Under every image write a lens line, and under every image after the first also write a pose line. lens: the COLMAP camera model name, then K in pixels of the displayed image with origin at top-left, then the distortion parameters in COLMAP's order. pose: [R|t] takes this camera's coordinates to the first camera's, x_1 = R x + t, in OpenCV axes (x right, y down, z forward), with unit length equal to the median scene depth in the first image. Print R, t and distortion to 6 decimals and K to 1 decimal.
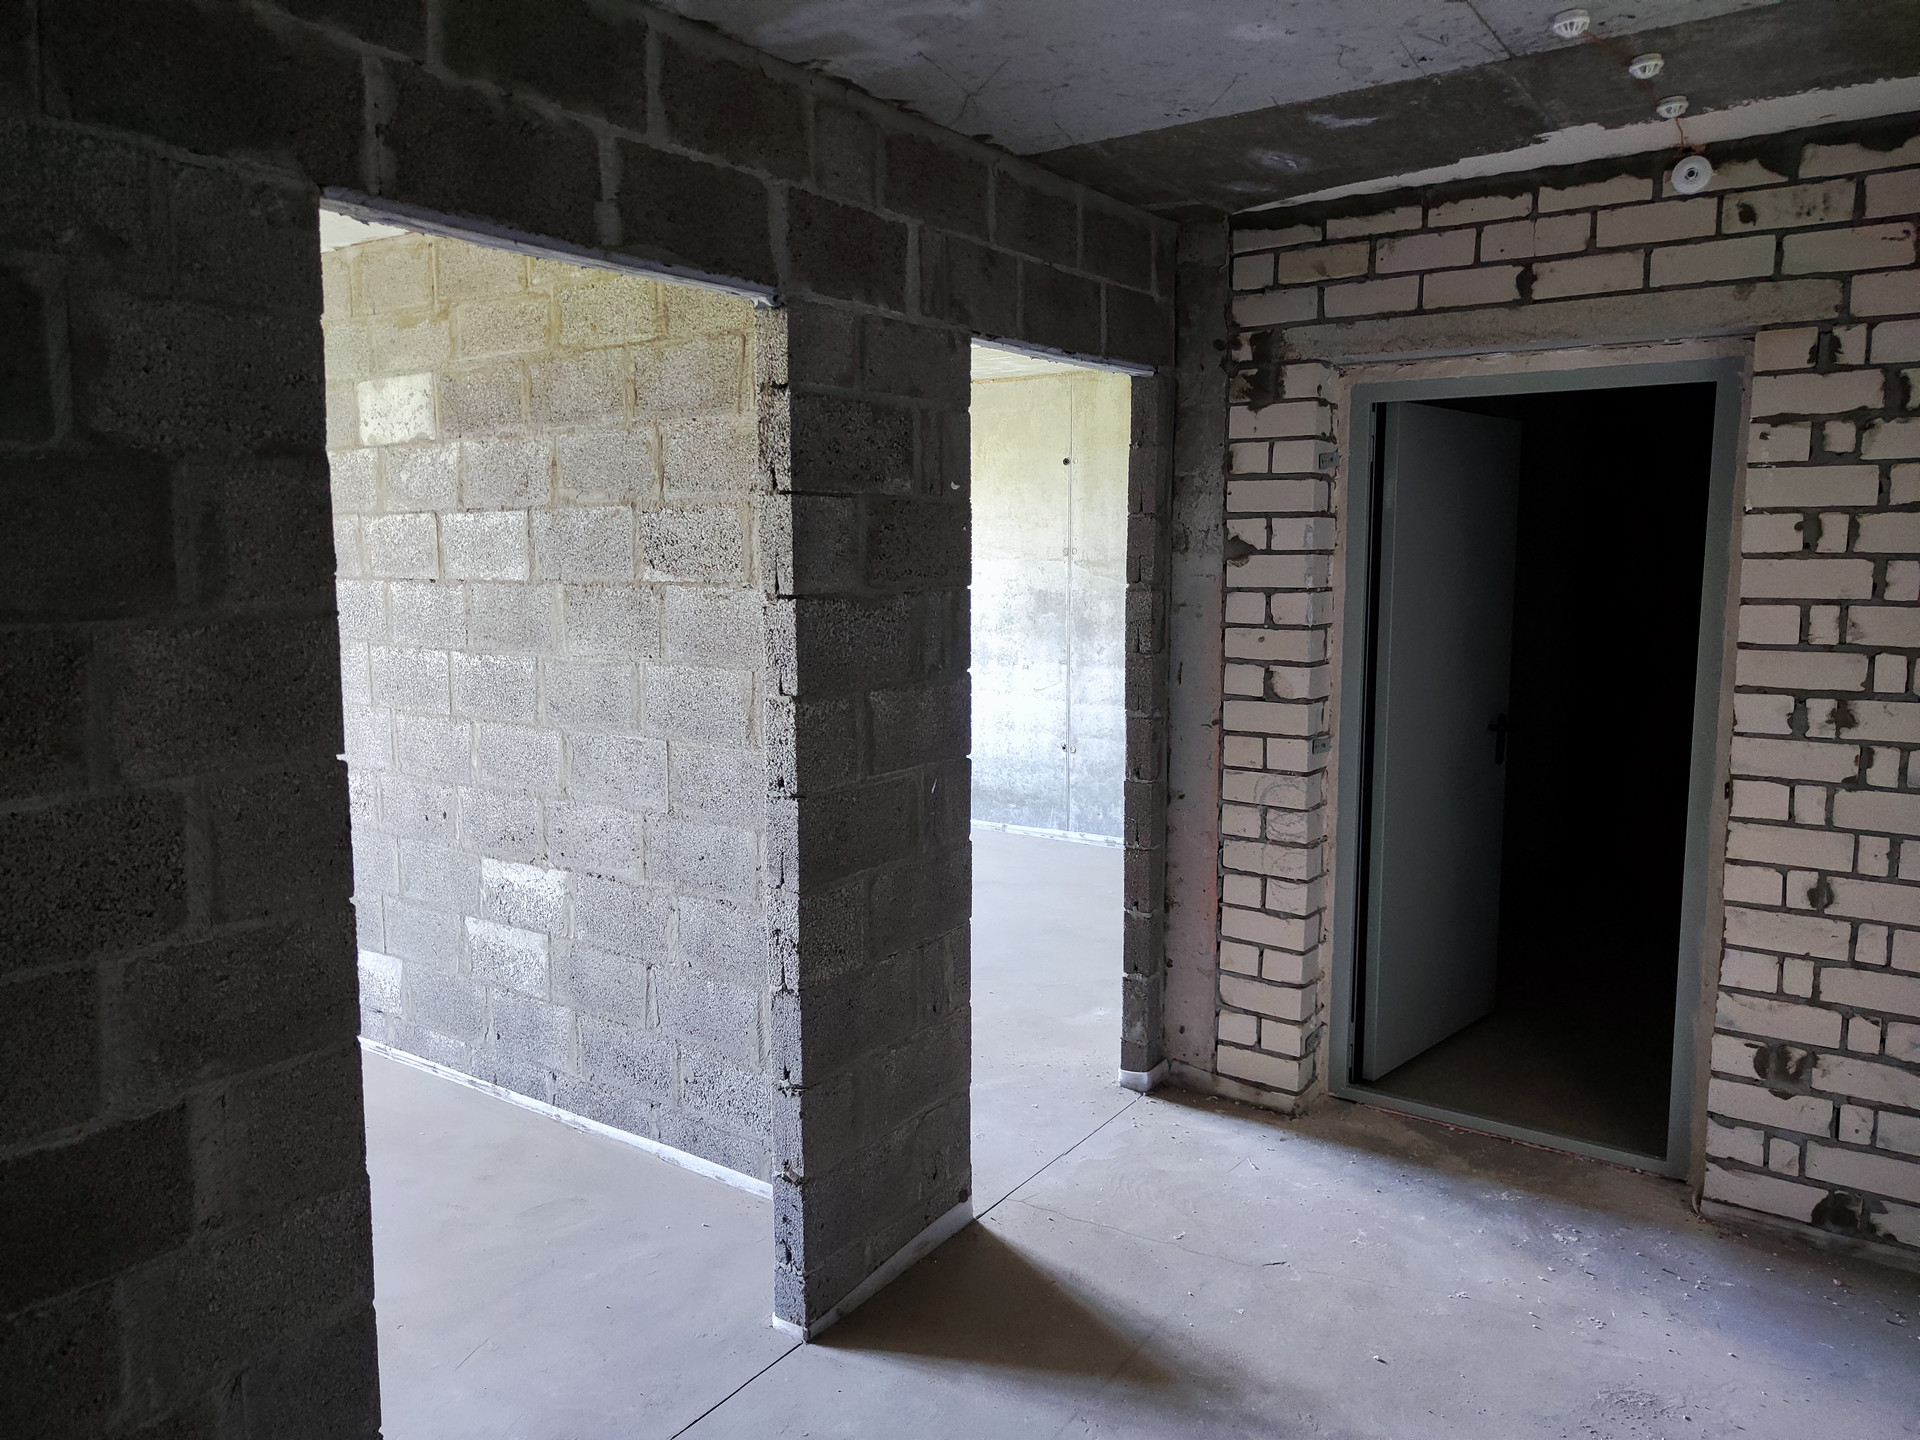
lens RADIAL K [[1342.3, 0, 956.3], [0, 1342.3, 711.0], [0, 0, 1]] dist [0.029658, -0.019461]
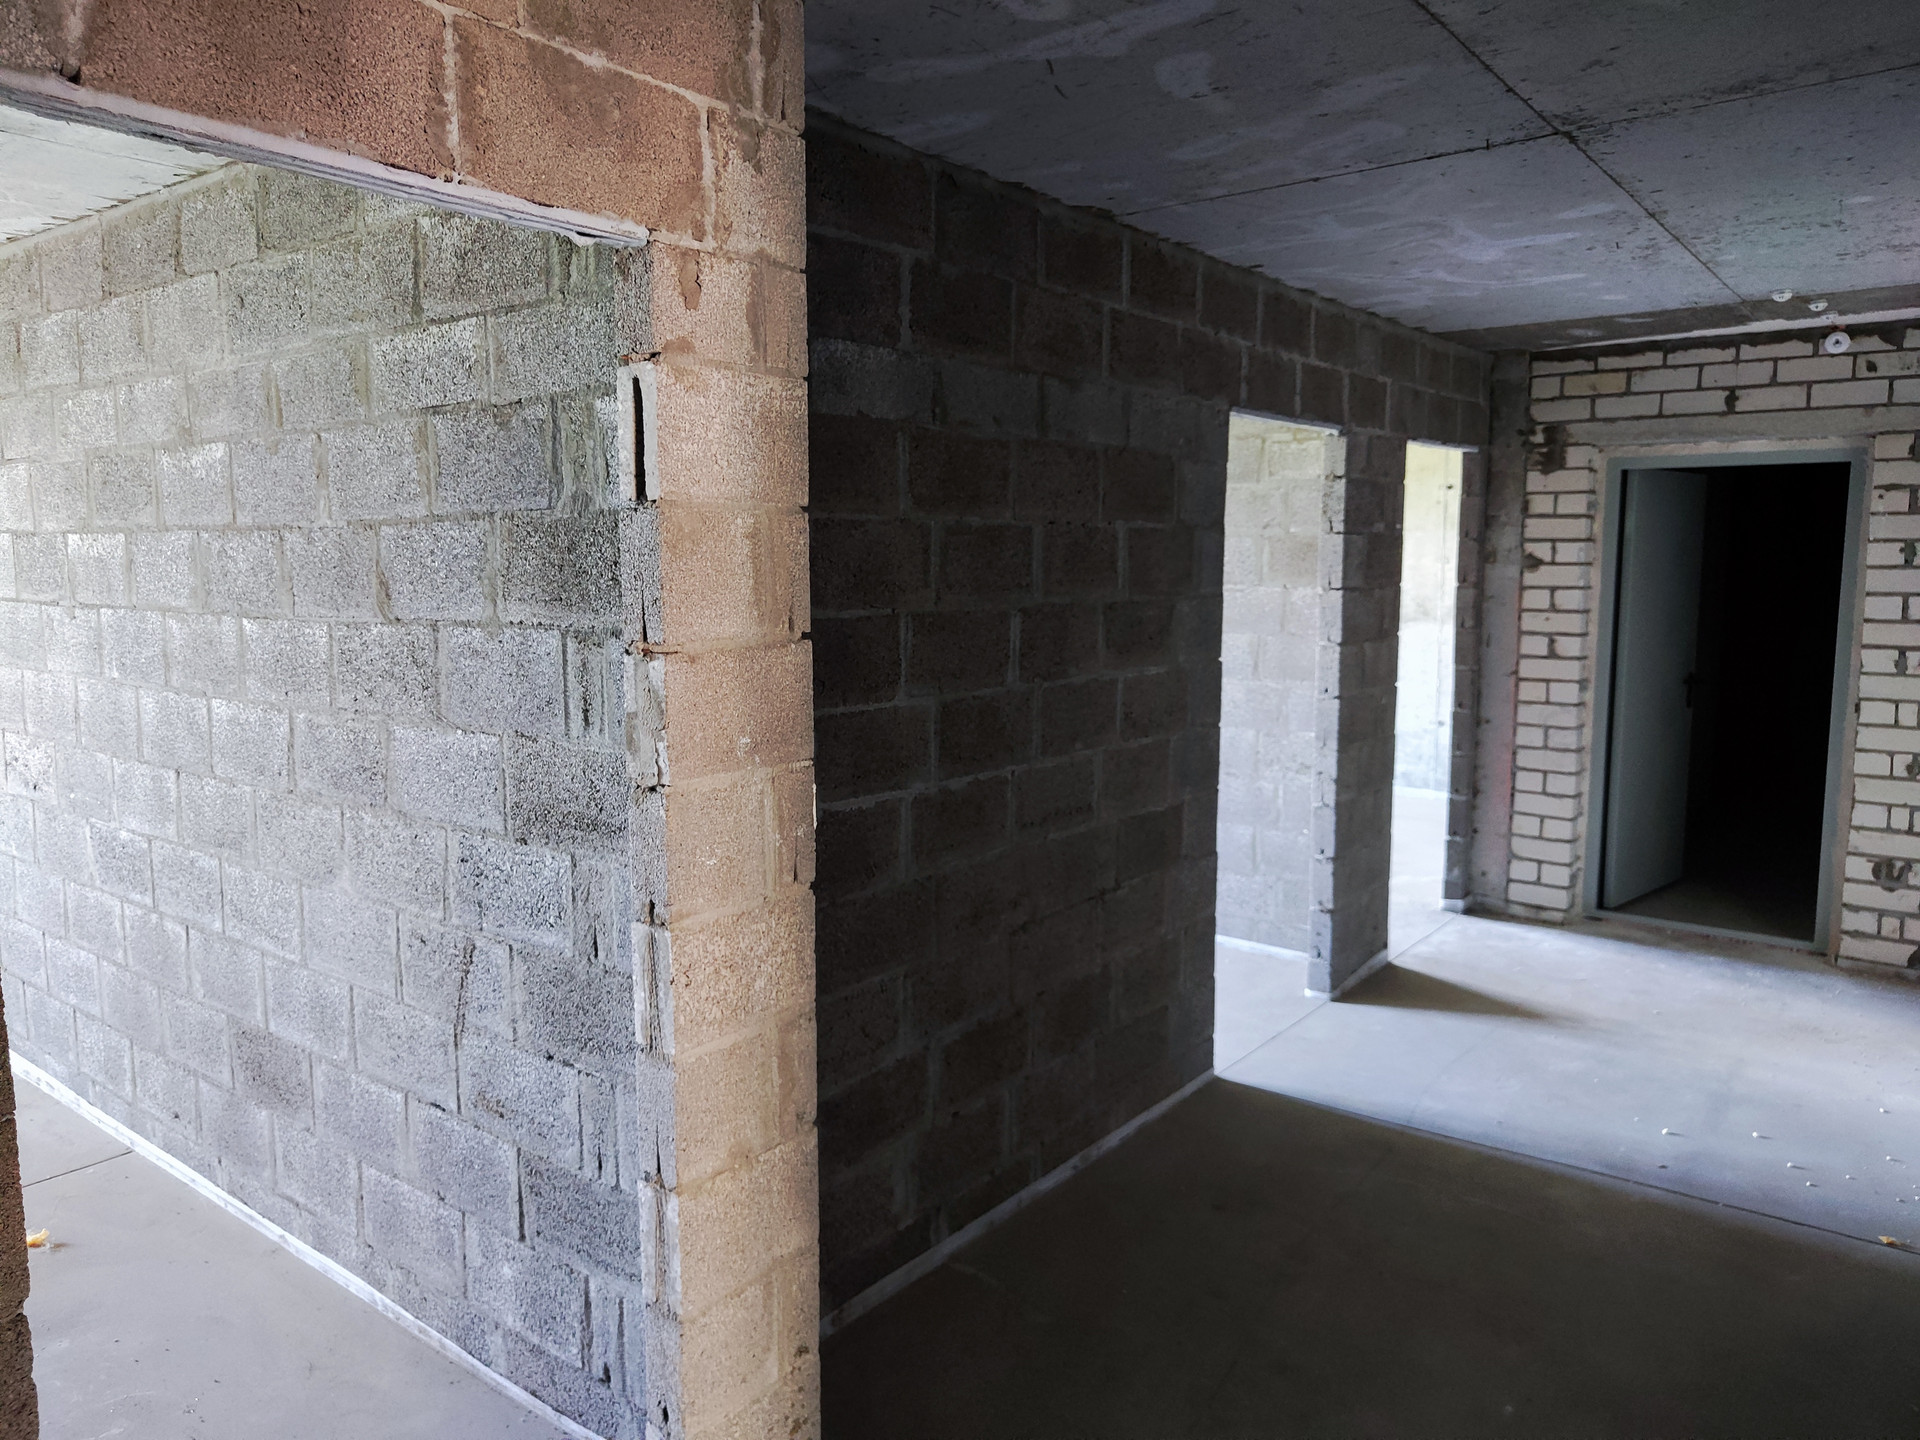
lens RADIAL K [[1342.3, 0, 956.3], [0, 1342.3, 711.0], [0, 0, 1]] dist [0.029658, -0.019461]
pose [[0.998871, 0.007027, -0.046991, -0.435556], [-0.007207, 0.999967, -0.003656, 0.072713], [0.046964, 0.003990, 0.998889, -0.681841]]
